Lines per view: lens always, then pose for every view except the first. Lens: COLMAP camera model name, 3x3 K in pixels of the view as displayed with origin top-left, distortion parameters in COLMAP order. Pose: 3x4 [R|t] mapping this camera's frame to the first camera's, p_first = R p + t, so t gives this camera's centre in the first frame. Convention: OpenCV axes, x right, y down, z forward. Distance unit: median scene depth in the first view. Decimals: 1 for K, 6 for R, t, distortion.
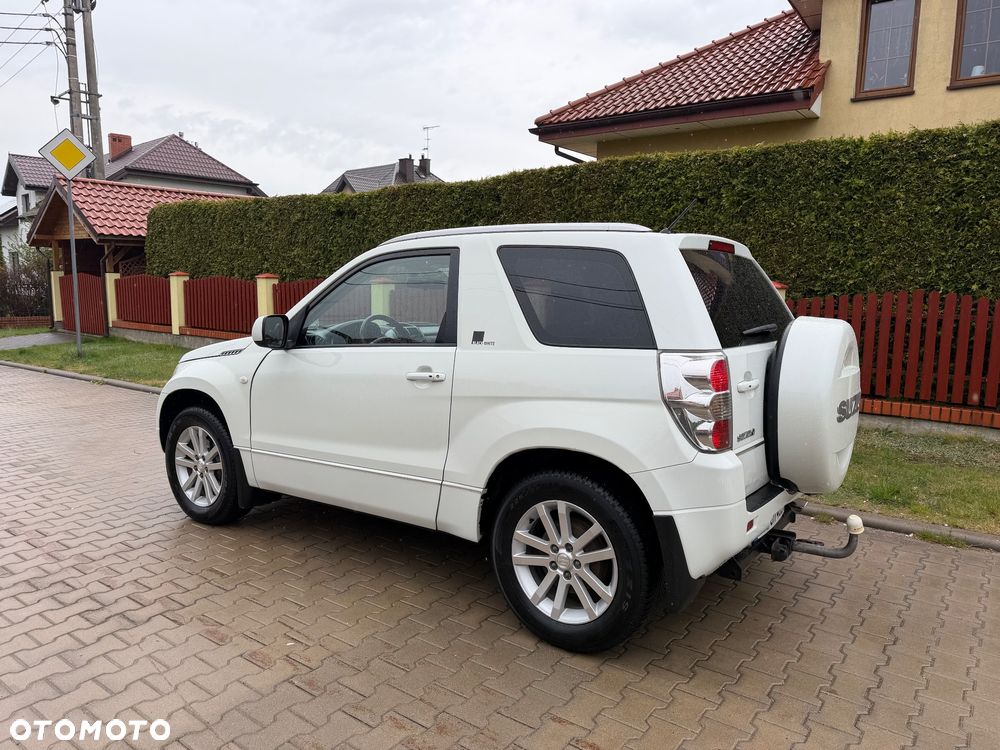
lens RADIAL K [[718.2, 0, 504.2], [0, 718.2, 366.2], [0, 0, 1]] dist [0.027206, -0.035557]
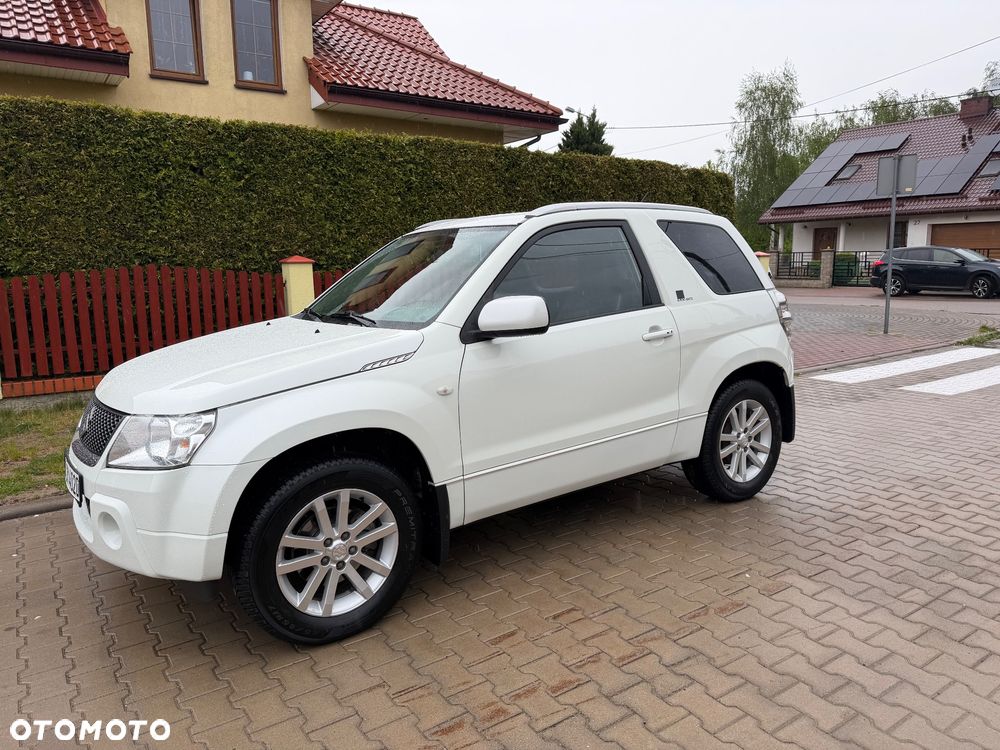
lens RADIAL K [[700.0, 0, 513.8], [0, 700.0, 372.1], [0, 0, 1]] dist [0.050498, -0.073514]
pose [[0.313821, -0.165896, 0.934877, -0.933993], [0.128211, 0.983004, 0.131398, -0.078194], [-0.940786, 0.078626, 0.329756, 0.646301]]
